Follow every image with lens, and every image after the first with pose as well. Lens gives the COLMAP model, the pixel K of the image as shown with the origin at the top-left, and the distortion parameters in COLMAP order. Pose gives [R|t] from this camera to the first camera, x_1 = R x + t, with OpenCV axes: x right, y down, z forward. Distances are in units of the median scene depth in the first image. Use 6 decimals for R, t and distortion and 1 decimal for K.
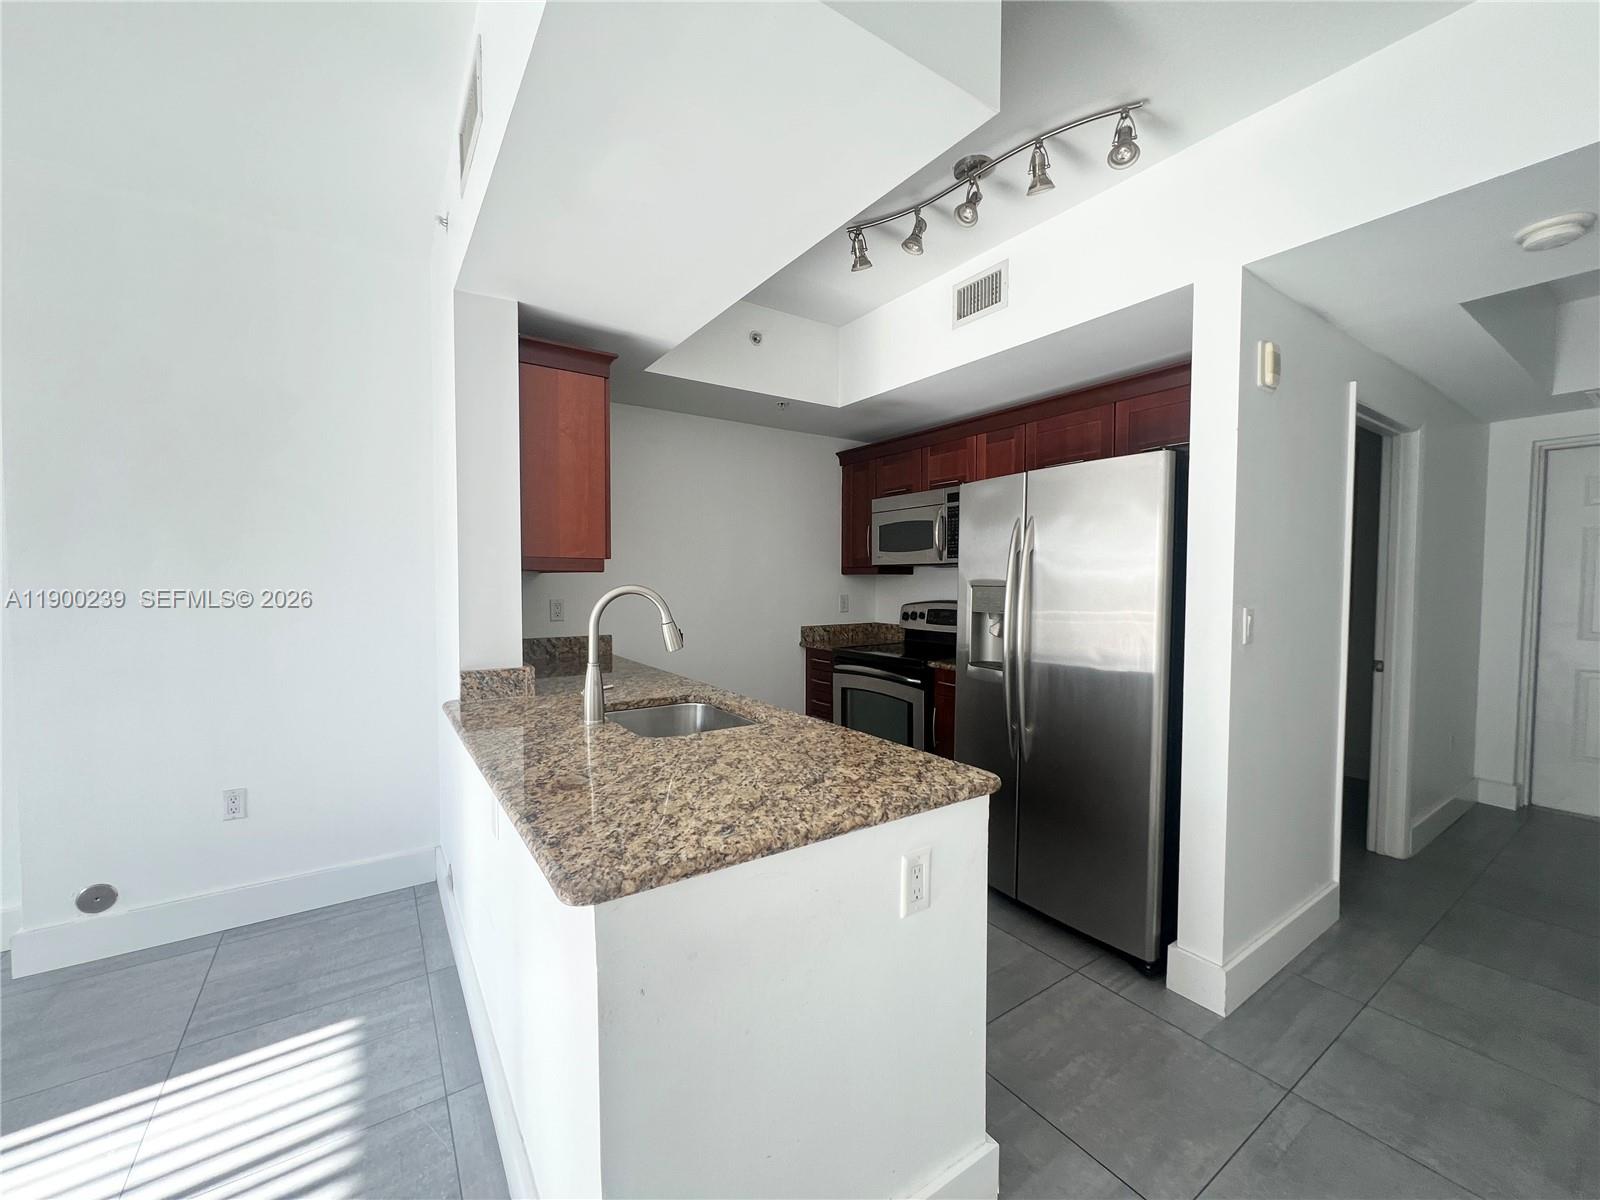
lens RADIAL K [[637.2, 0, 797.6], [0, 637.2, 602.9], [0, 0, 1]] dist [0.002722, -0.001251]
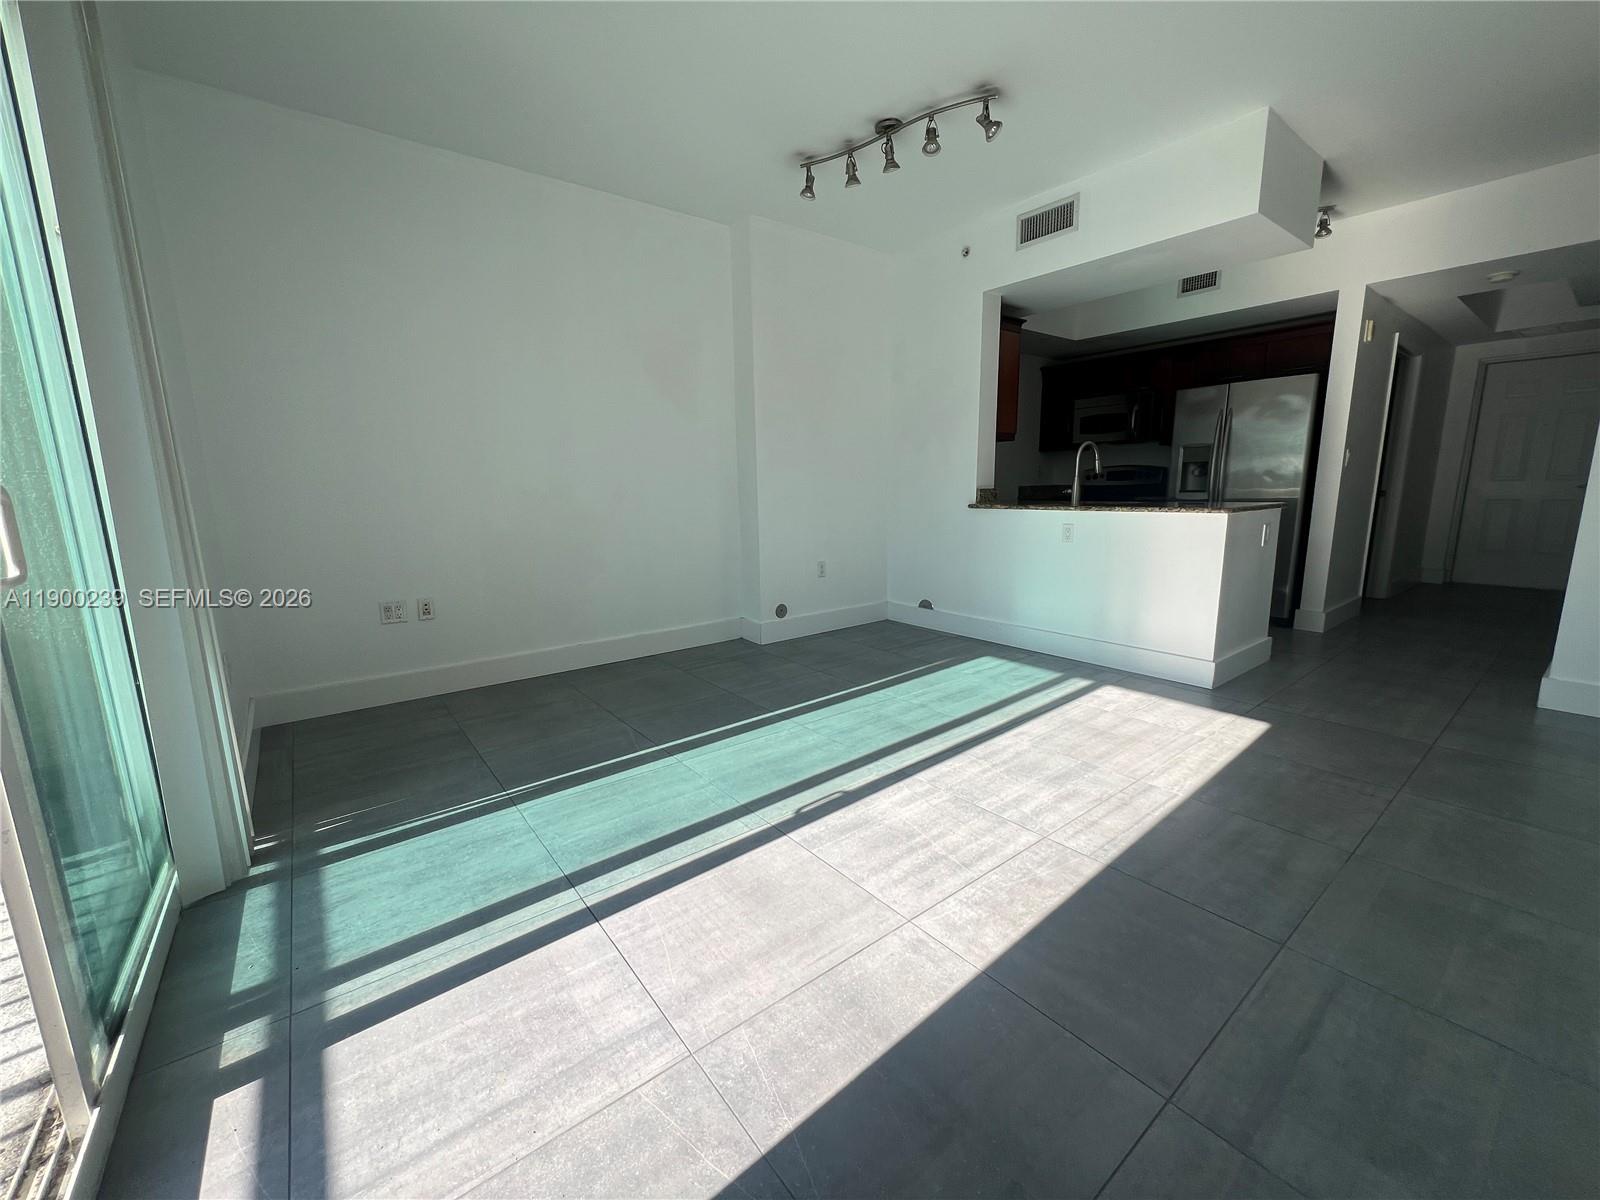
lens RADIAL K [[637.2, 0, 797.2], [0, 637.2, 600.2], [0, 0, 1]] dist [0.002722, -0.001251]
pose [[0.997761, -0.031096, 0.059218, -1.212069], [0.022492, 0.989784, 0.140787, 0.155354], [-0.062991, -0.139140, 0.988267, -1.012477]]
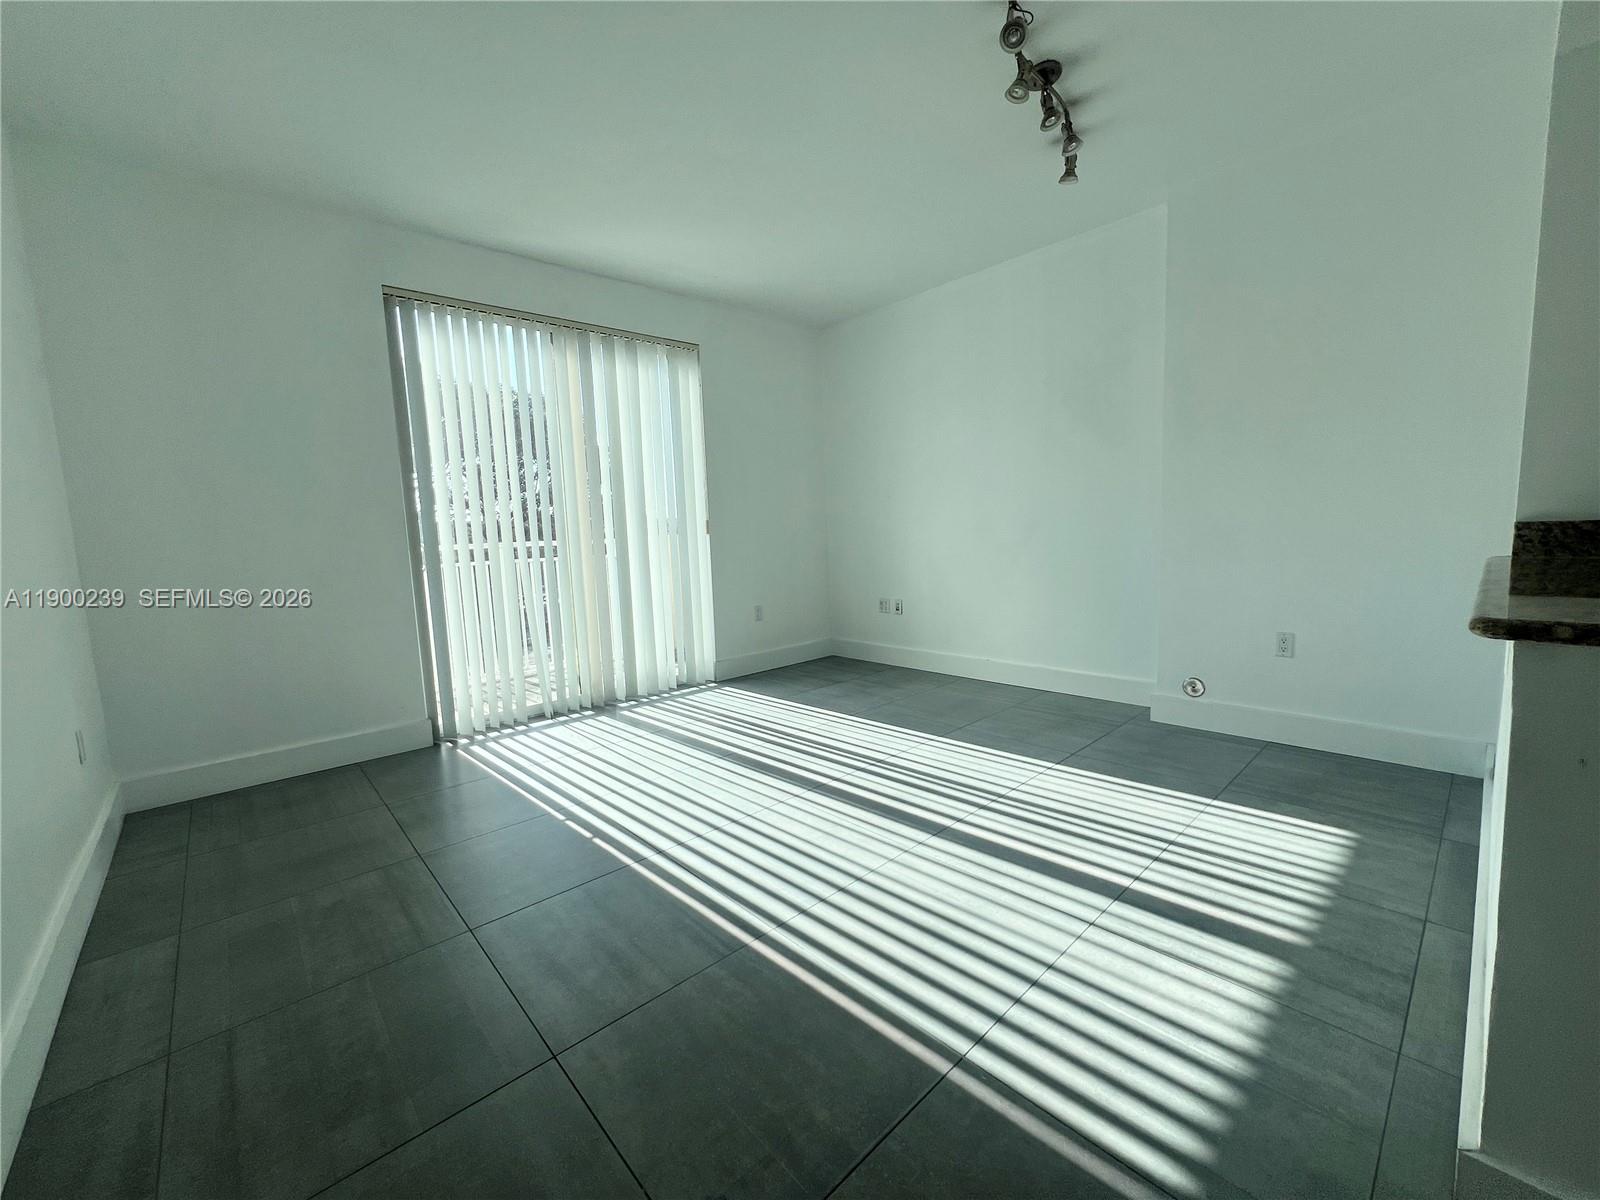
lens RADIAL K [[637.2, 0, 804.5], [0, 637.2, 603.8], [0, 0, 1]] dist [0.002722, -0.001251]
pose [[0.148221, 0.105430, -0.983318, 0.193406], [0.010608, 0.994075, 0.108182, 0.111635], [0.988897, -0.026466, 0.146224, -0.091644]]
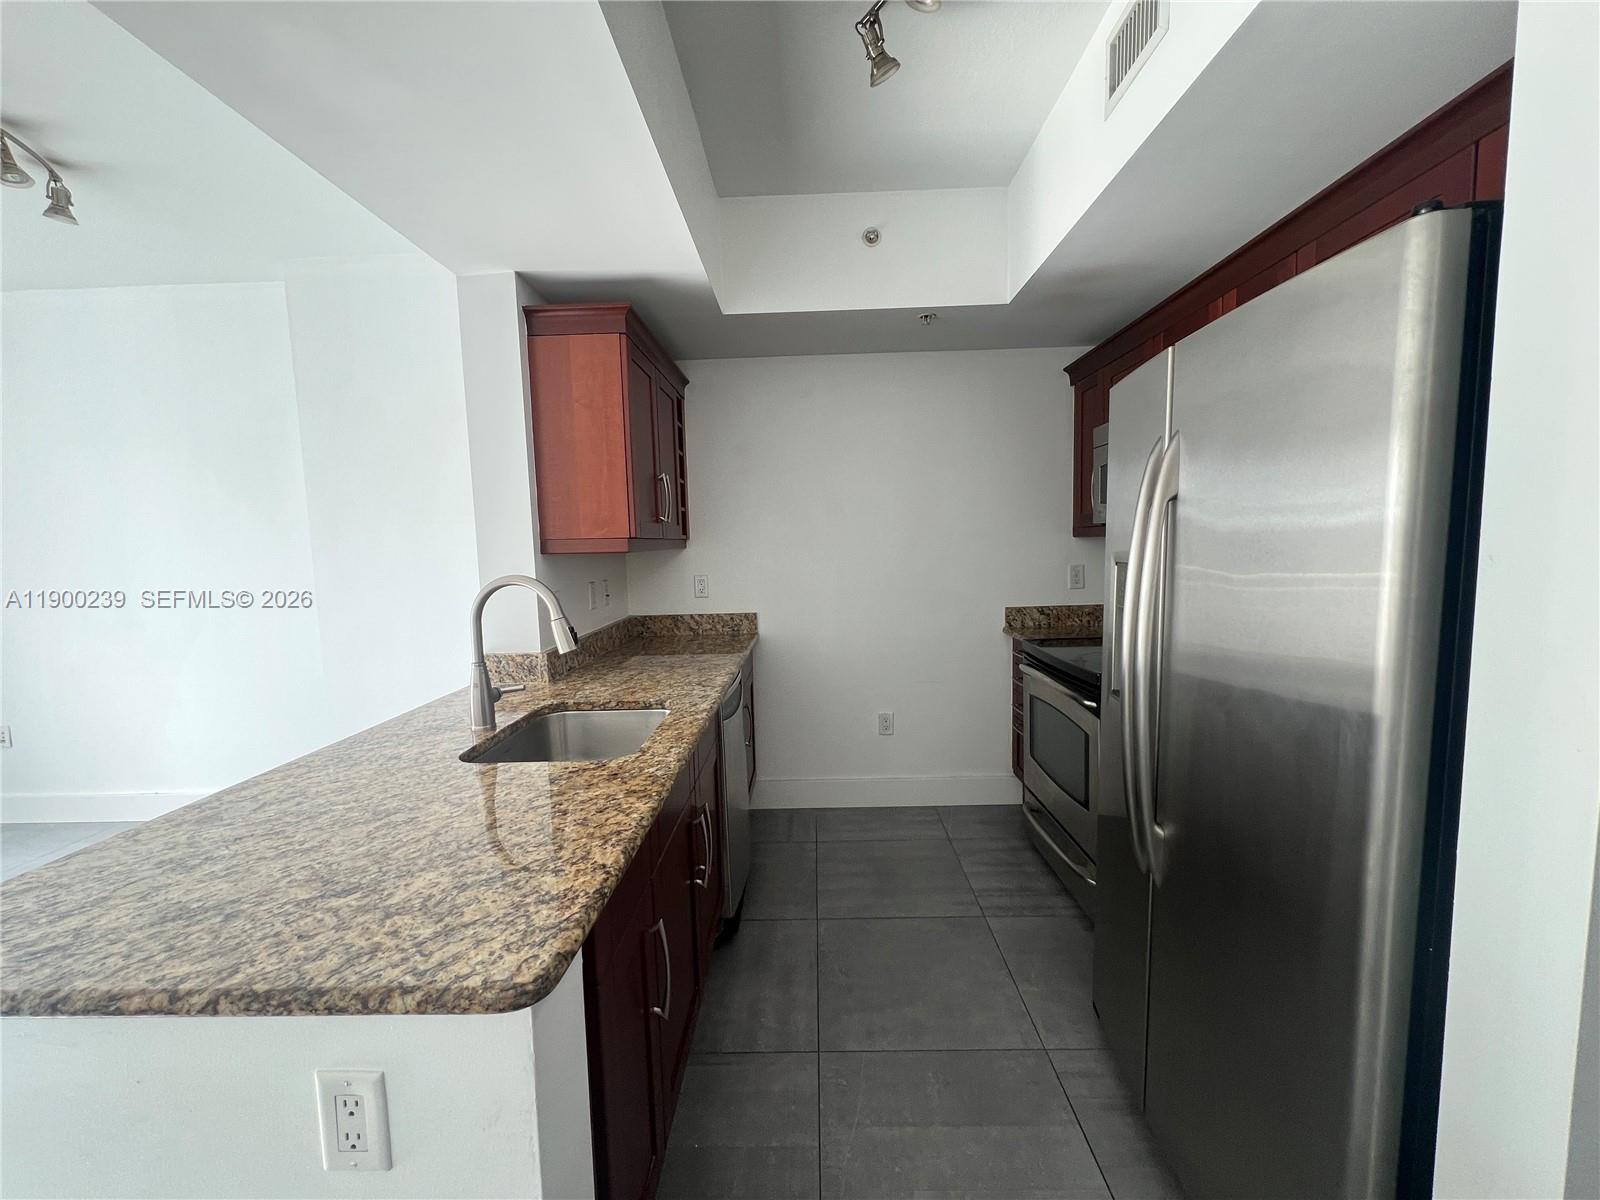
lens RADIAL K [[637.2, 0, 802.0], [0, 637.2, 600.5], [0, 0, 1]] dist [0.002722, -0.001251]
pose [[0.816537, 0.027836, -0.576622, 0.477400], [0.007824, 0.998212, 0.059267, -0.035808], [0.577240, -0.052905, 0.814859, 0.449389]]
